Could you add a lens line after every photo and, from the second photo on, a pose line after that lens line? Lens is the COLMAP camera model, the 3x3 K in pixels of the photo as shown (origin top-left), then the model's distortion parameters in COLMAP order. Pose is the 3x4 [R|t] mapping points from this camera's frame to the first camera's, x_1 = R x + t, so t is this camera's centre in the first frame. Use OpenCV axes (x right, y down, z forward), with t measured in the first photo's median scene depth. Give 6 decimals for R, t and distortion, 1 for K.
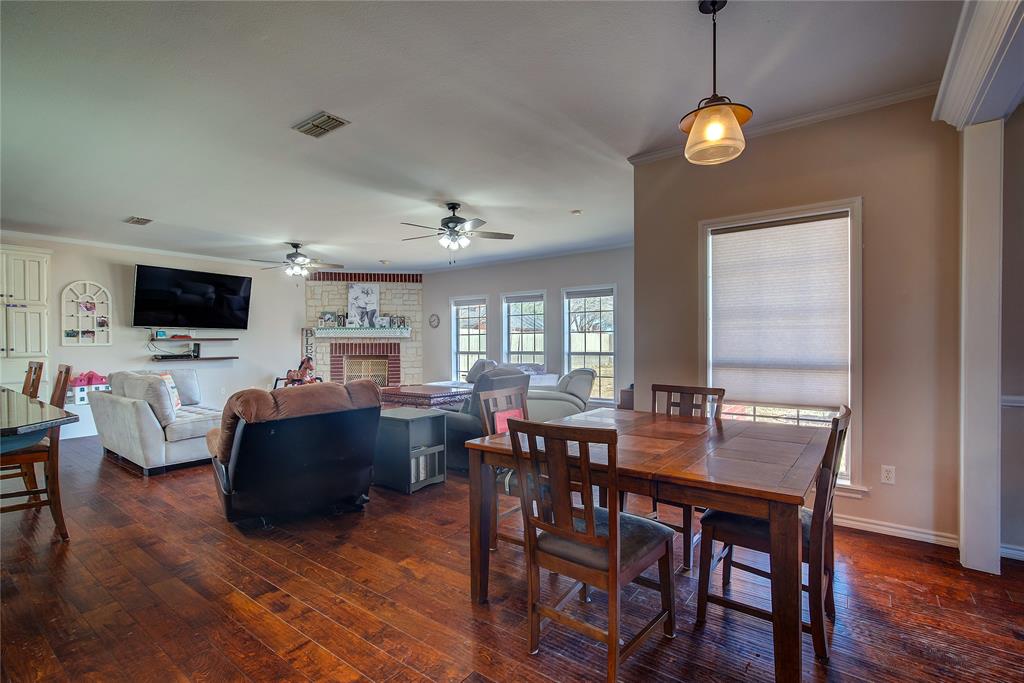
lens RADIAL K [[461.6, 0, 527.4], [0, 461.6, 344.4], [0, 0, 1]] dist [-0.000453, -0.000508]
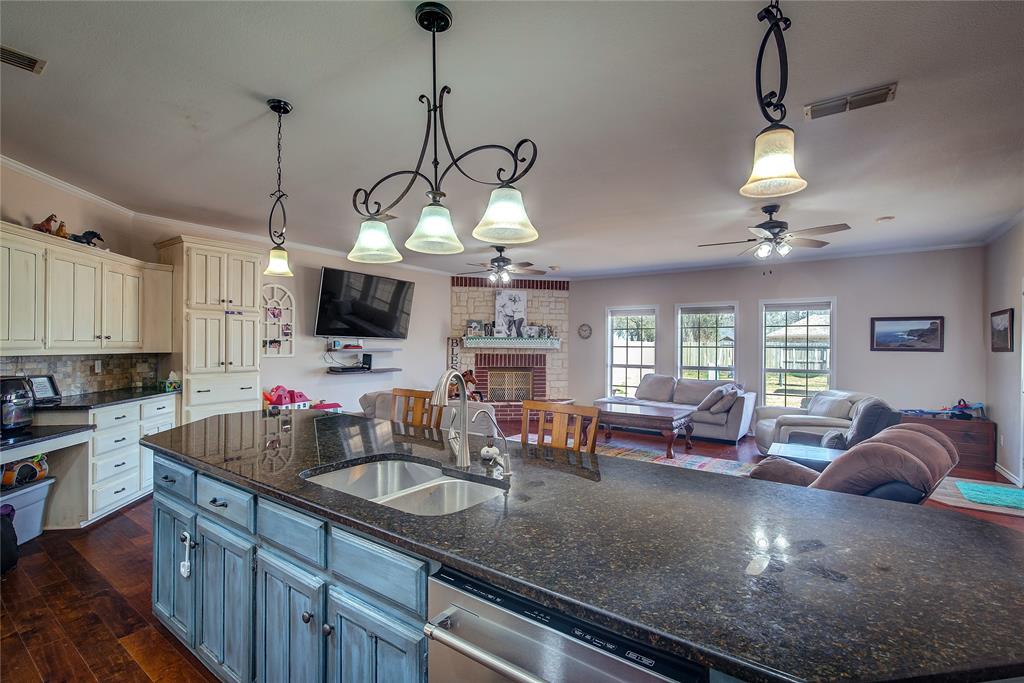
lens RADIAL K [[461.6, 0, 522.2], [0, 461.6, 345.7], [0, 0, 1]] dist [-0.000453, -0.000508]
pose [[0.999800, 0.014462, 0.013846, -0.443790], [-0.014386, 0.999881, -0.005603, -0.019137], [-0.013925, 0.005403, 0.999888, 0.088922]]
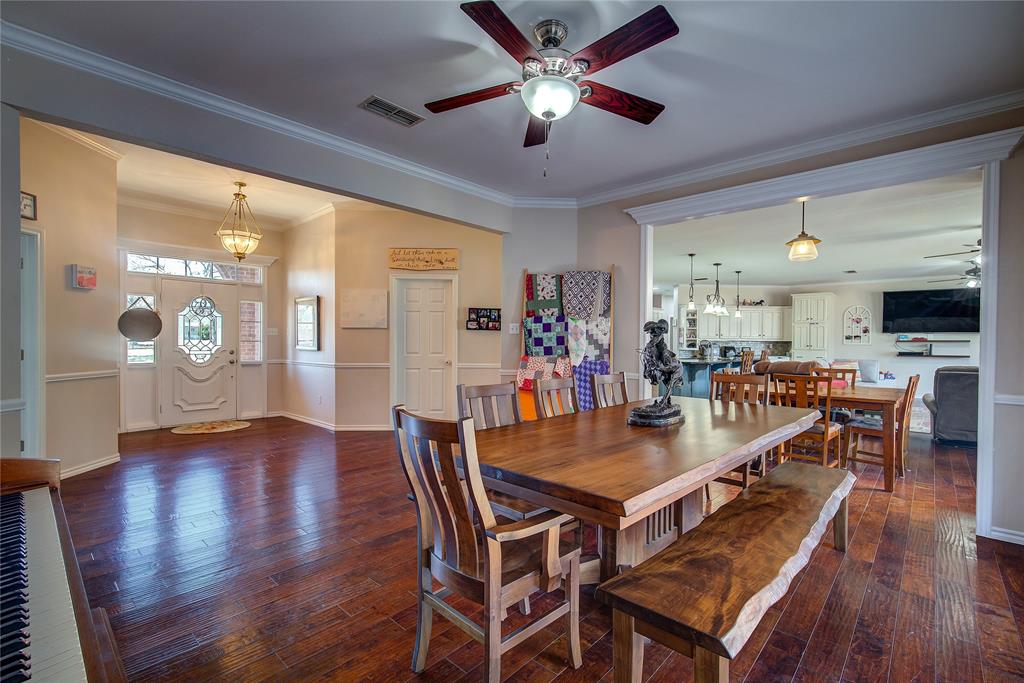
lens RADIAL K [[461.6, 0, 511.4], [0, 461.6, 342.2], [0, 0, 1]] dist [-0.000453, -0.000508]
pose [[-0.104809, 0.011445, -0.994427, 0.759507], [-0.013809, 0.999821, 0.012963, -0.009364], [0.994397, 0.015090, -0.104632, -0.057396]]
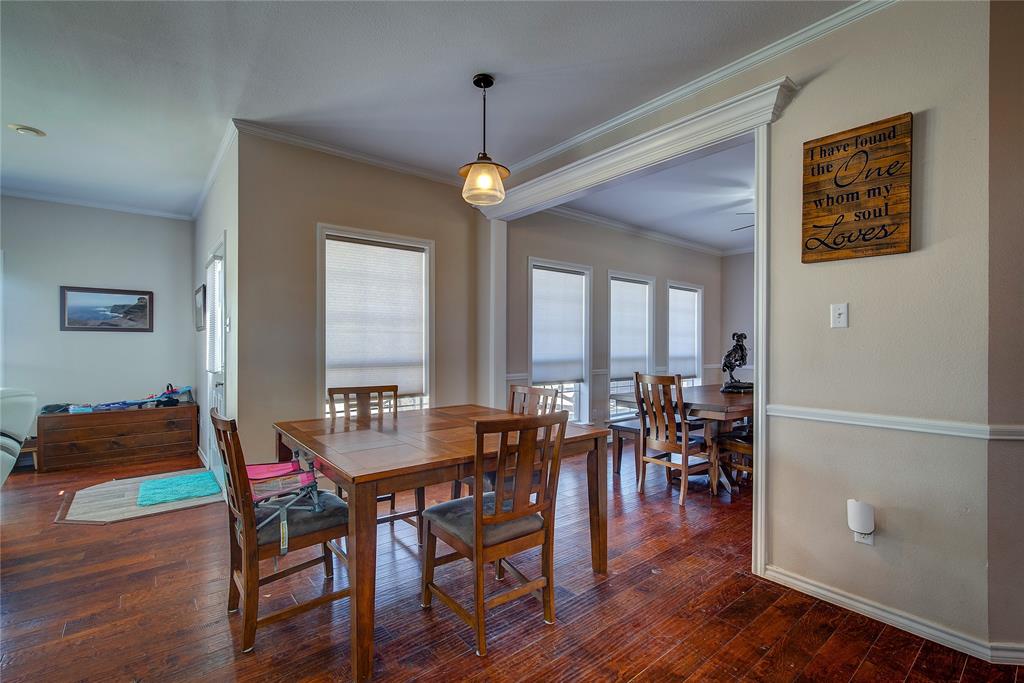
lens RADIAL K [[461.6, 0, 514.7], [0, 461.6, 342.0], [0, 0, 1]] dist [-0.000453, -0.000508]
pose [[0.264587, 0.008198, 0.964327, -0.230130], [0.002500, 0.999955, -0.009187, 0.000128], [-0.964358, 0.004842, 0.264555, 0.161053]]
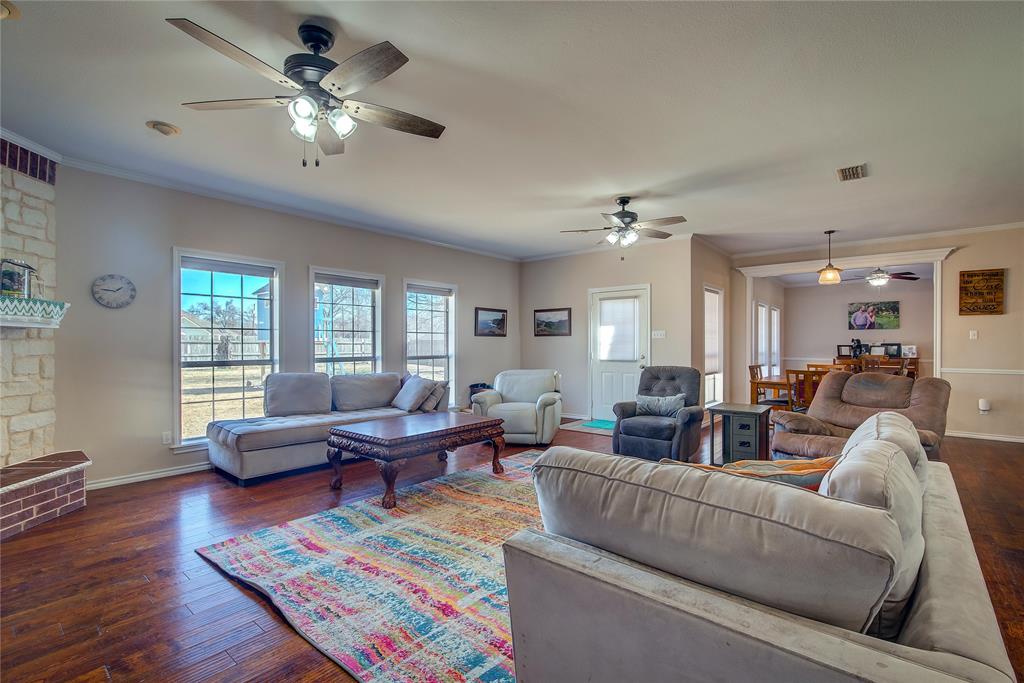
lens RADIAL K [[461.6, 0, 525.2], [0, 461.6, 346.0], [0, 0, 1]] dist [-0.000453, -0.000508]
pose [[0.066187, 0.001688, 0.997806, -0.767079], [0.002812, 0.999994, -0.001878, -0.000007], [-0.997803, 0.002930, 0.066182, 0.784172]]
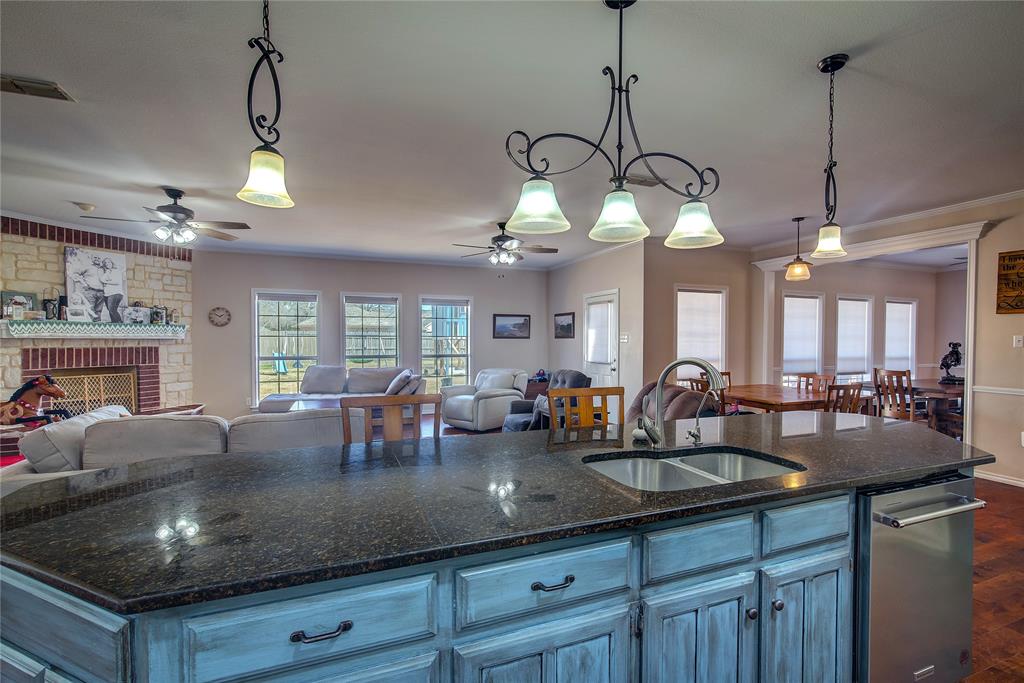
lens RADIAL K [[461.6, 0, 520.1], [0, 461.6, 347.0], [0, 0, 1]] dist [-0.000453, -0.000508]
pose [[0.536617, -0.009203, 0.843775, -0.735752], [-0.002513, 0.999919, 0.012504, -0.016885], [-0.843822, -0.008830, 0.536551, 0.261010]]
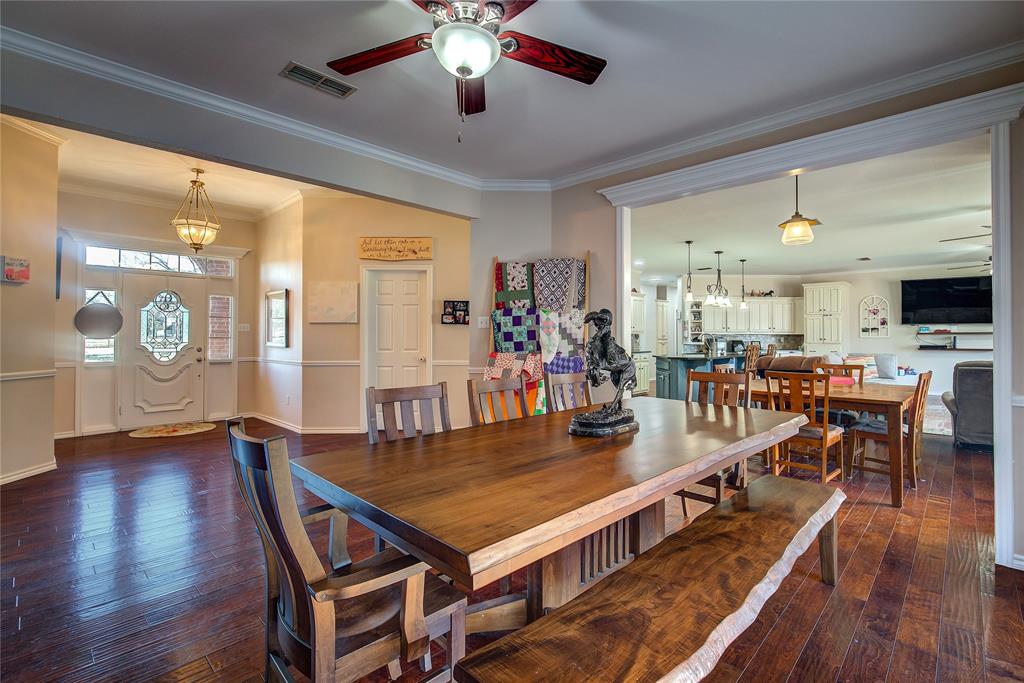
lens RADIAL K [[461.6, 0, 532.7], [0, 461.6, 325.8], [0, 0, 1]] dist [-0.000453, -0.000508]
pose [[-0.124856, -0.012547, -0.992096, 0.659668], [-0.007355, 0.999904, -0.011720, -0.009048], [0.992148, 0.005834, -0.124937, 0.054085]]
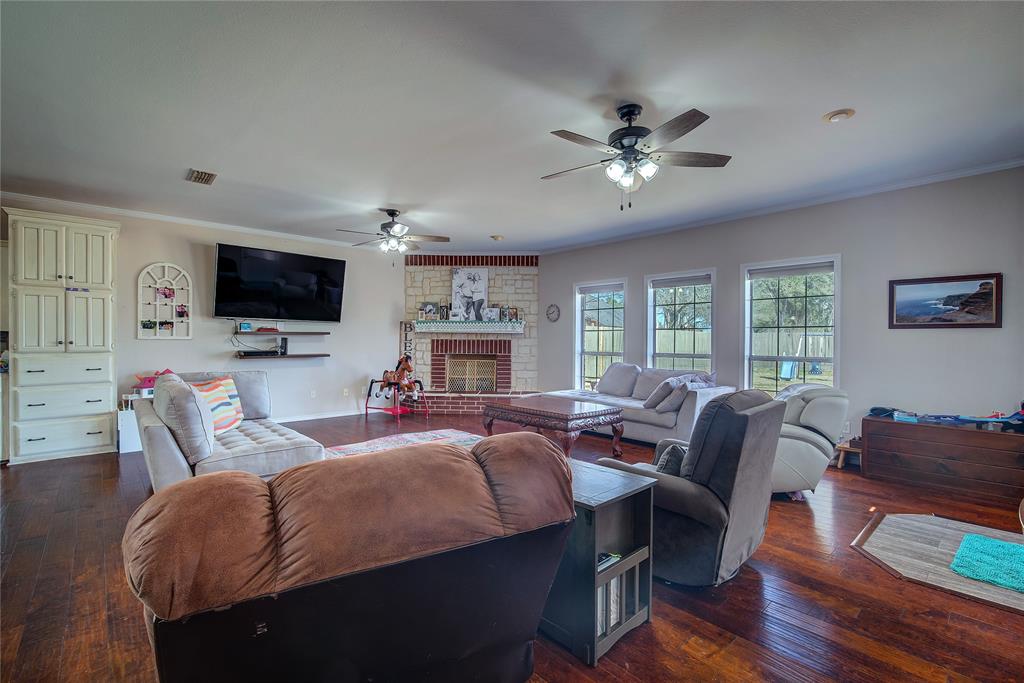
lens RADIAL K [[461.6, 0, 526.1], [0, 461.6, 345.5], [0, 0, 1]] dist [-0.000453, -0.000508]
pose [[0.980376, 0.013989, -0.196640, -0.117425], [-0.012815, 0.999892, 0.007240, 0.000053], [0.196720, -0.004578, 0.980449, 0.266762]]
